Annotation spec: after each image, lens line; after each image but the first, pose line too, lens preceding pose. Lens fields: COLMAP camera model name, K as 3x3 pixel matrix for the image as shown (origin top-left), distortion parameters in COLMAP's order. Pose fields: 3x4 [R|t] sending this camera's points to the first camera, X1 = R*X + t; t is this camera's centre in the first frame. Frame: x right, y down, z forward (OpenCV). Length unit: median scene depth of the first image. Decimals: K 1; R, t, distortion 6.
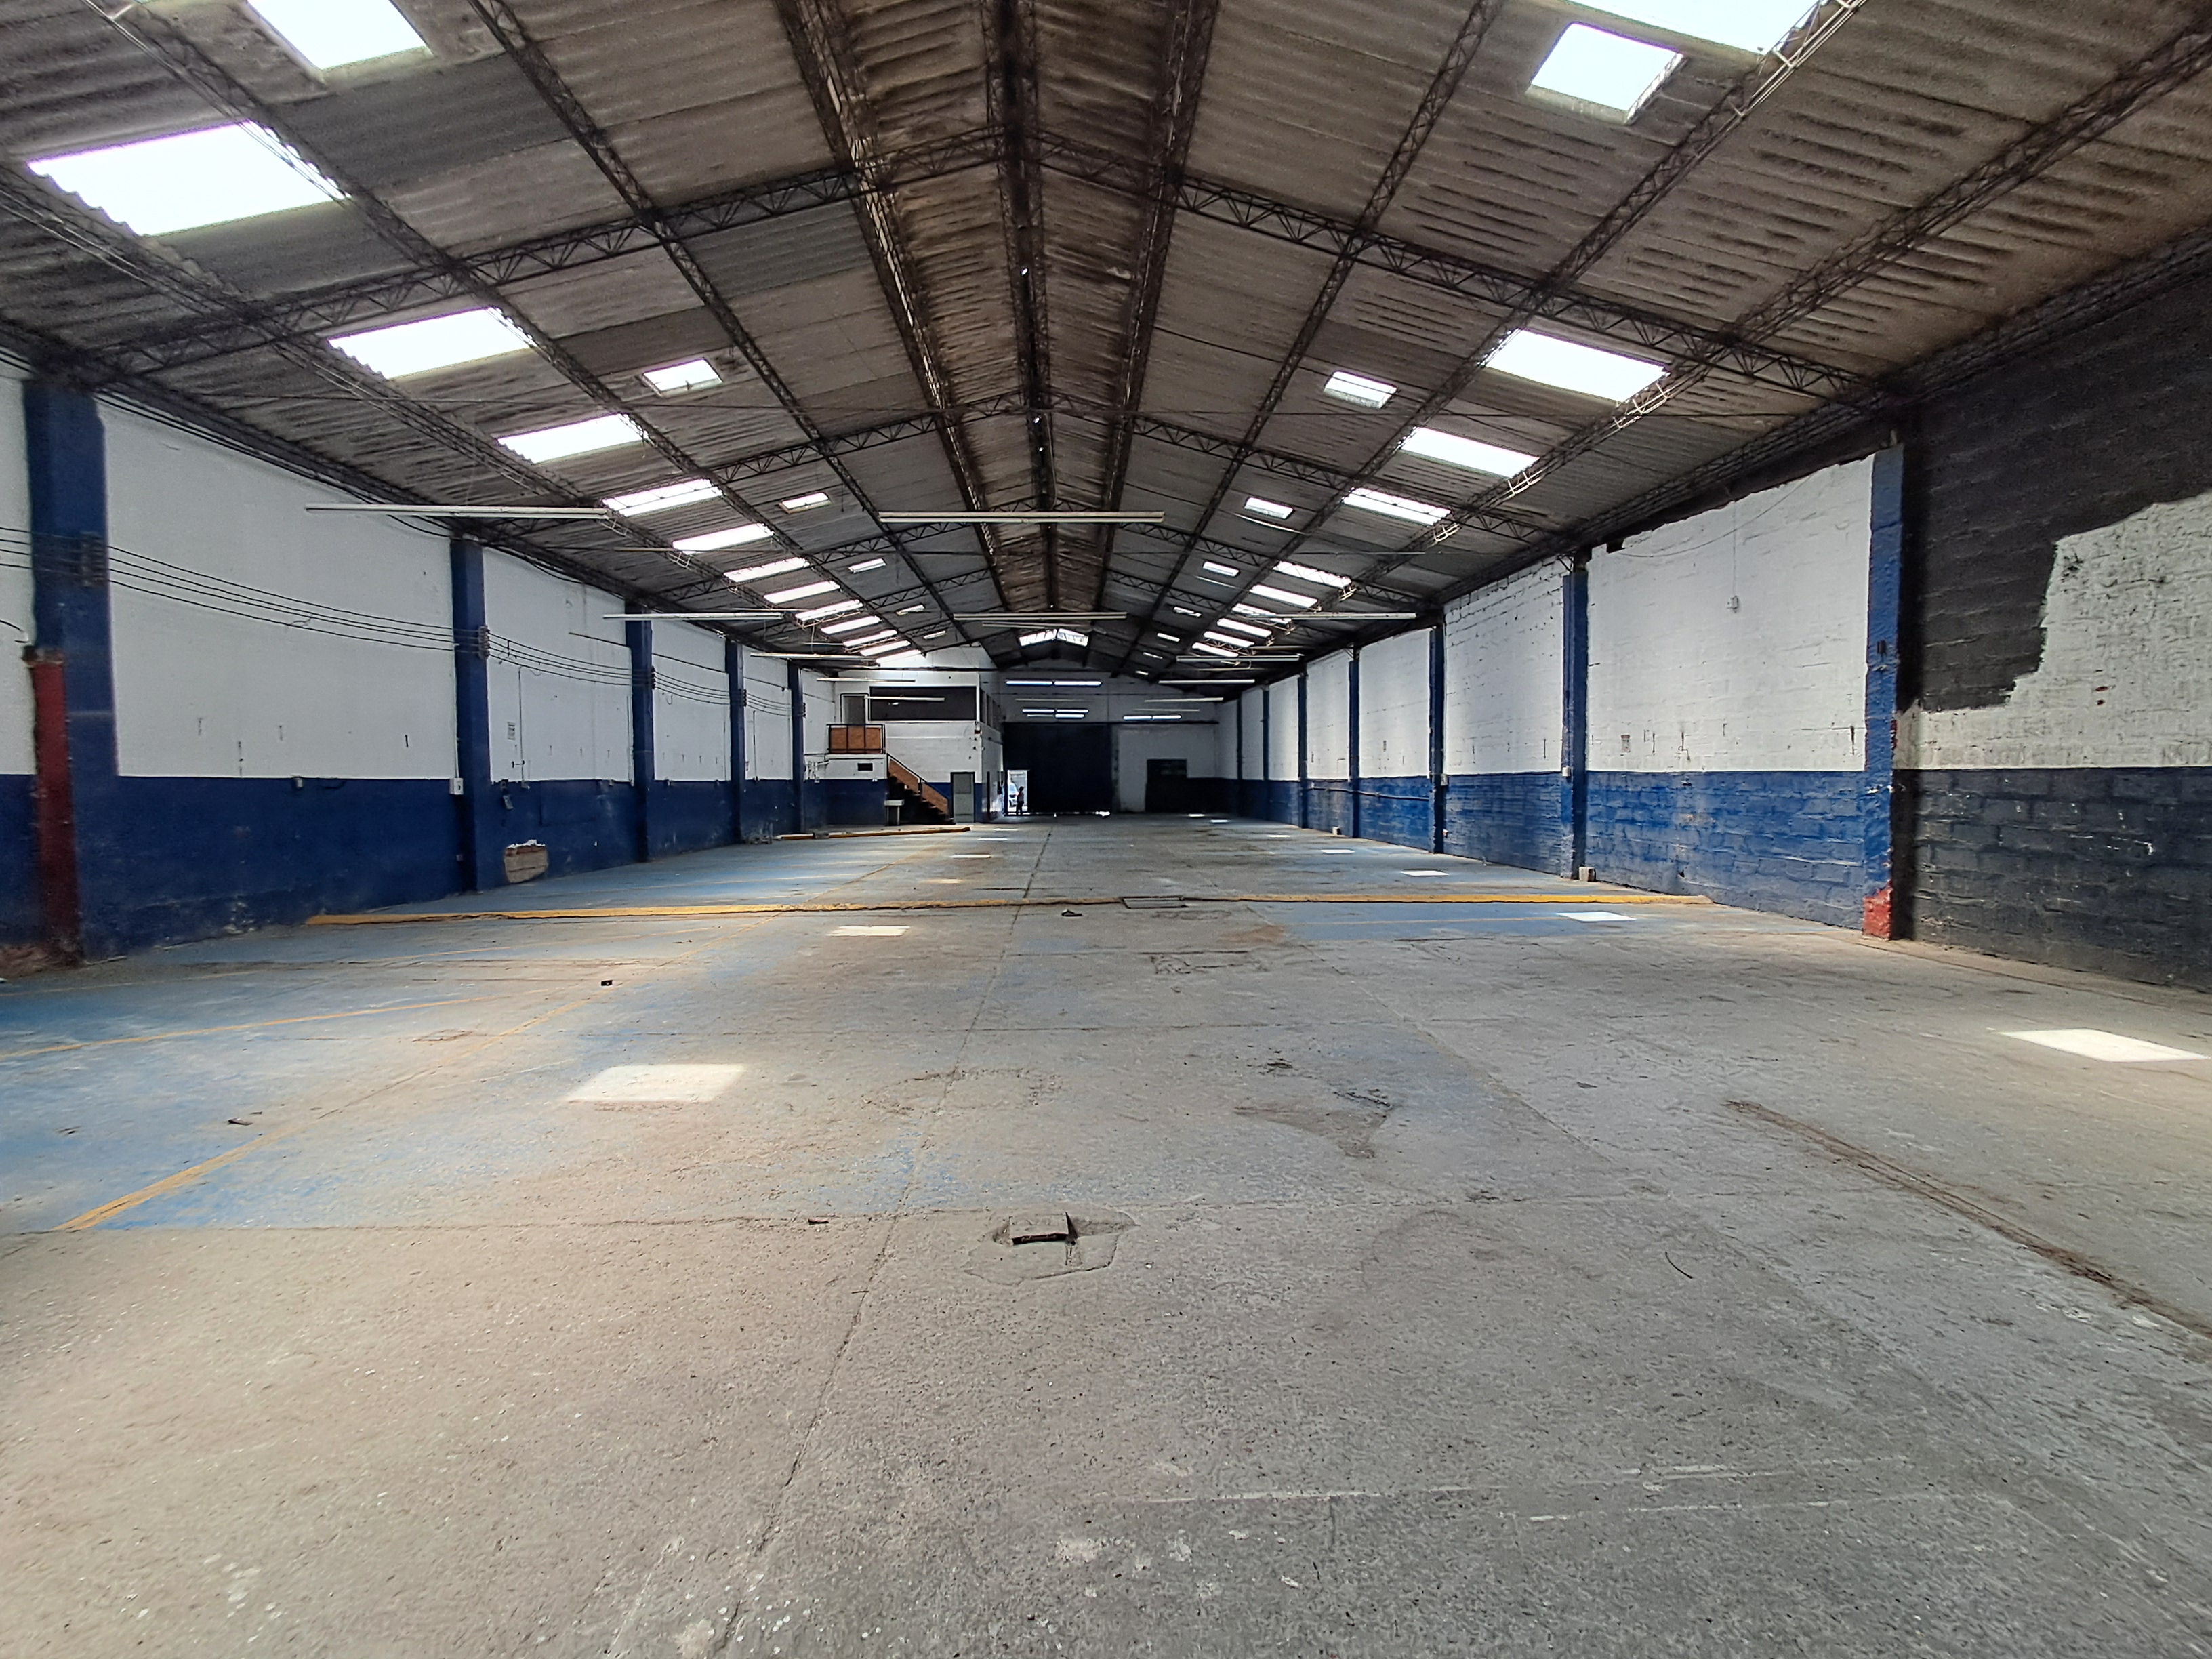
lens RADIAL K [[1028.1, 0, 1067.5], [0, 1028.1, 777.4], [0, 0, 1]] dist [0.002202, 0.001089]
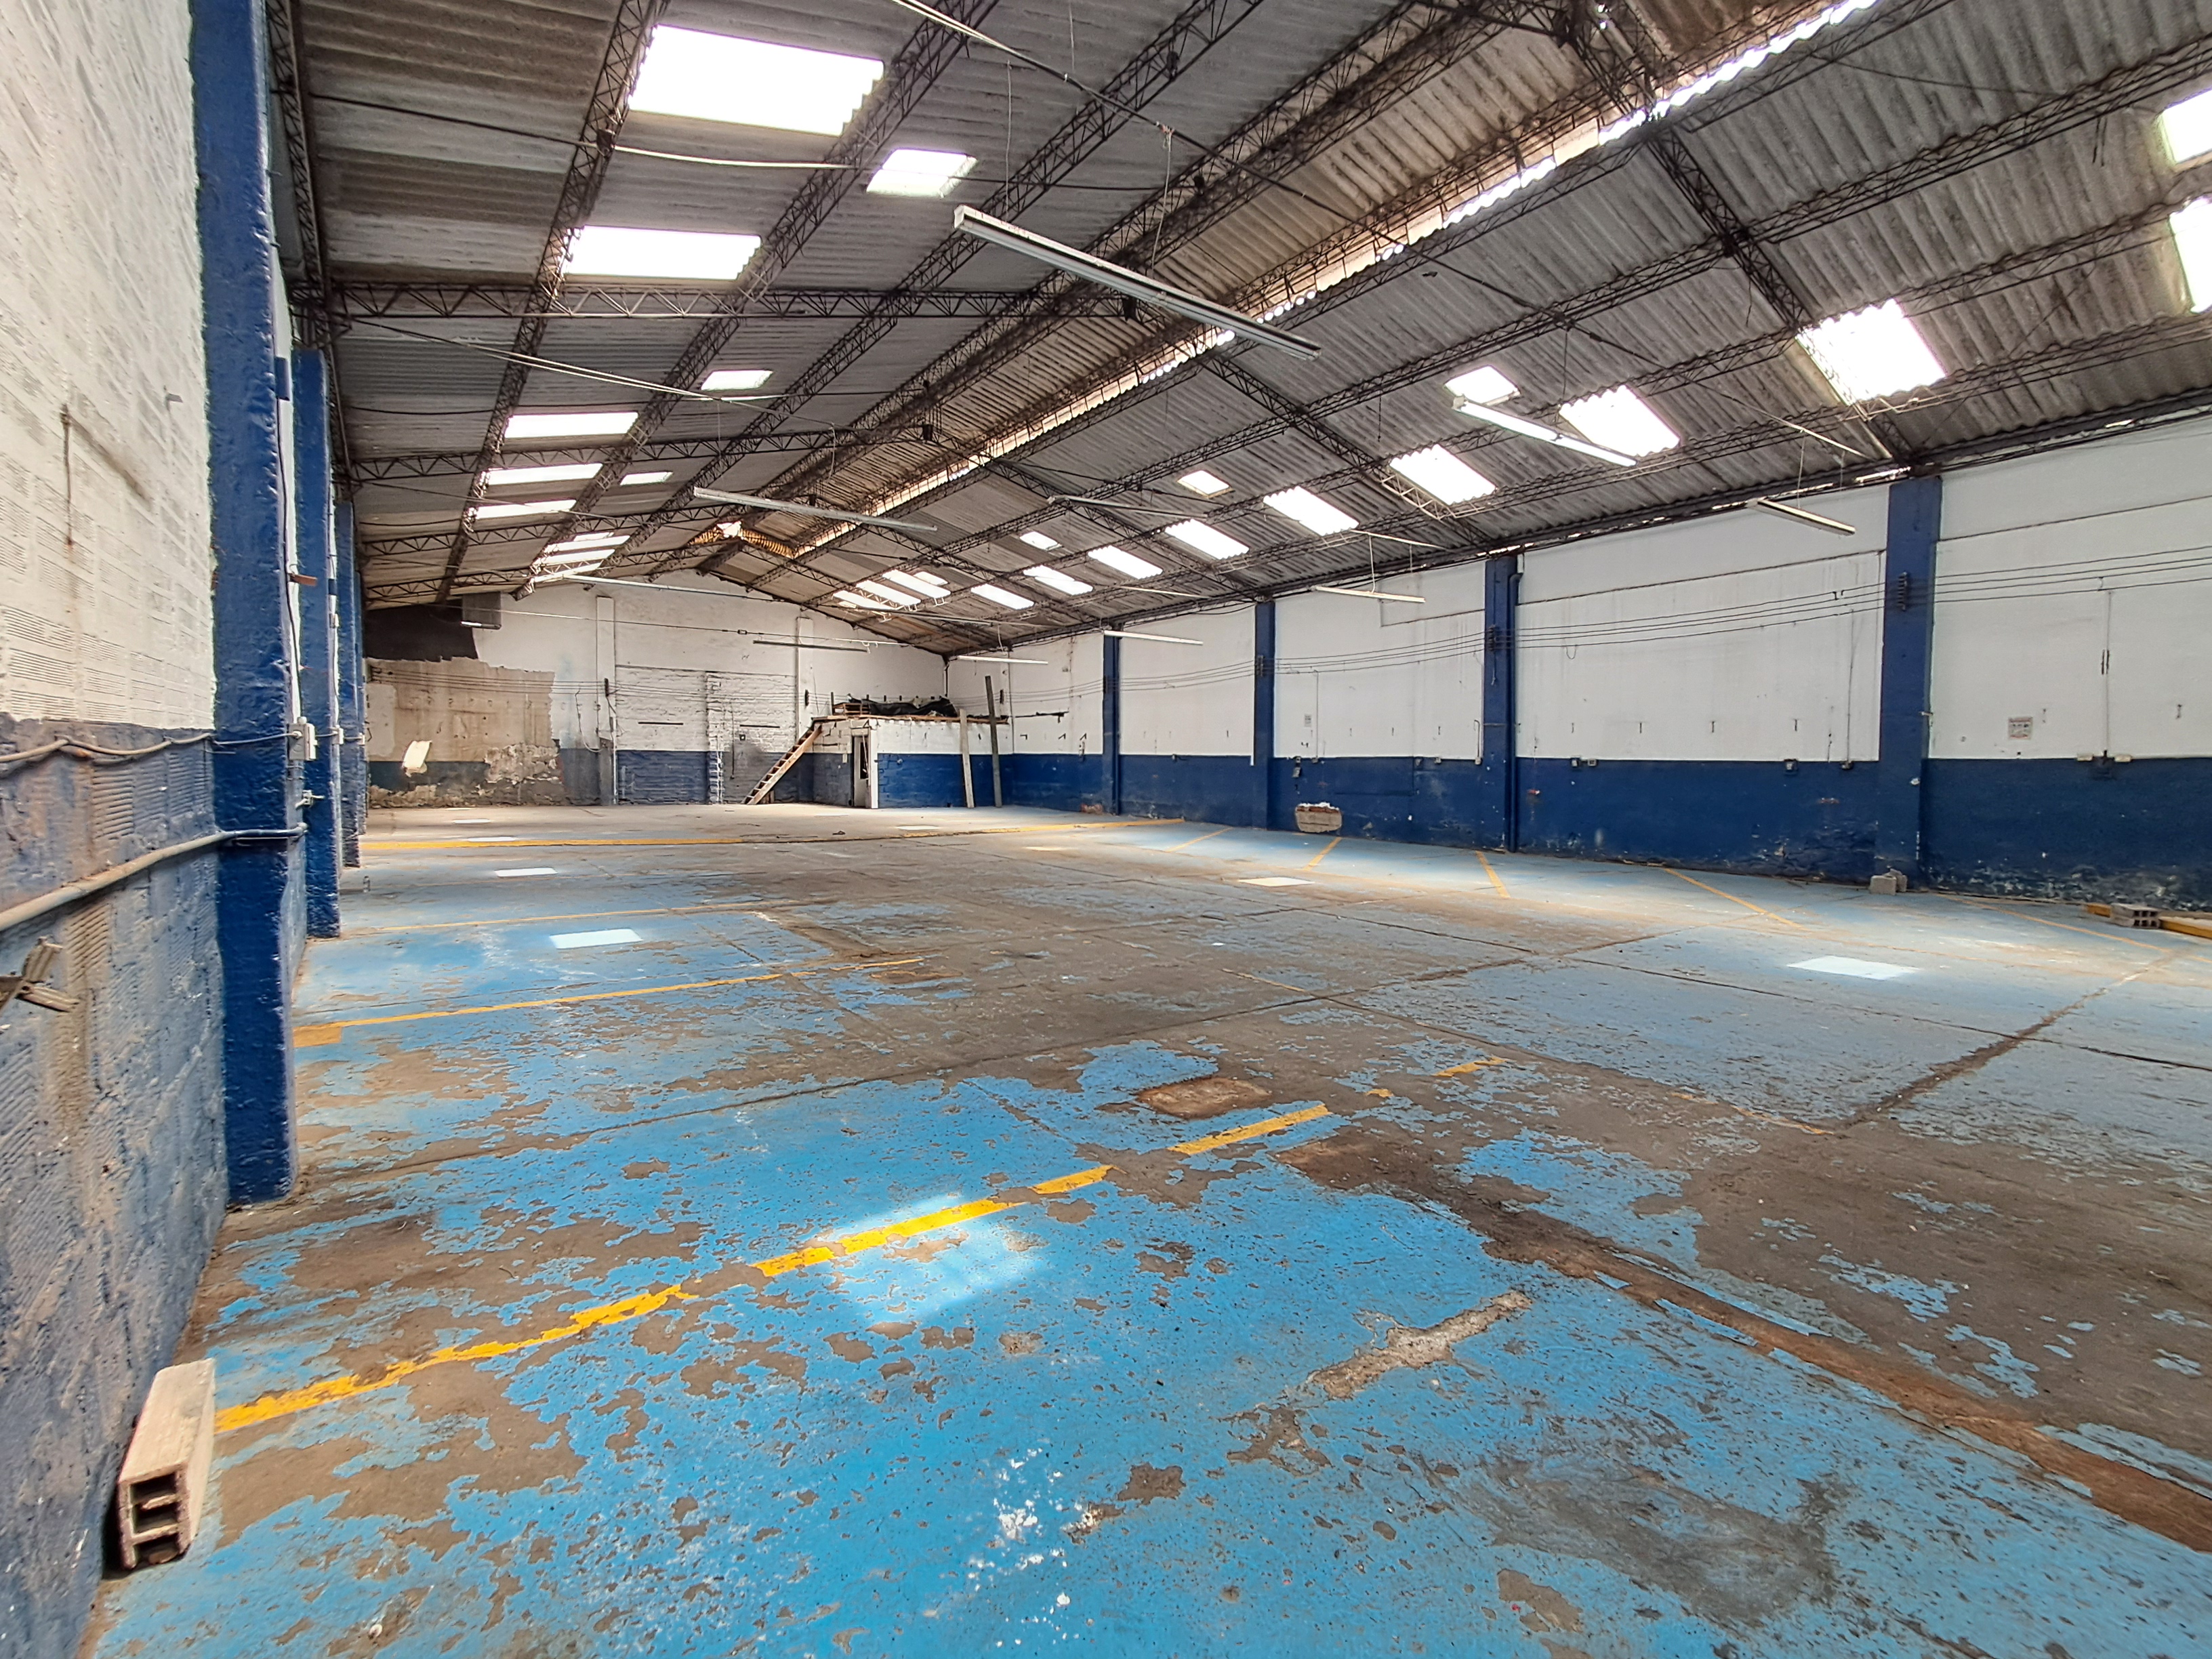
lens RADIAL K [[1006.2, 0, 1104.5], [0, 1006.2, 821.7], [0, 0, 1]] dist [-0.013955, 0.013282]
pose [[-0.824698, 0.037566, -0.564324, 0.471283], [0.000522, 0.997842, 0.065661, 0.001340], [0.565573, 0.053856, -0.822938, 2.108032]]
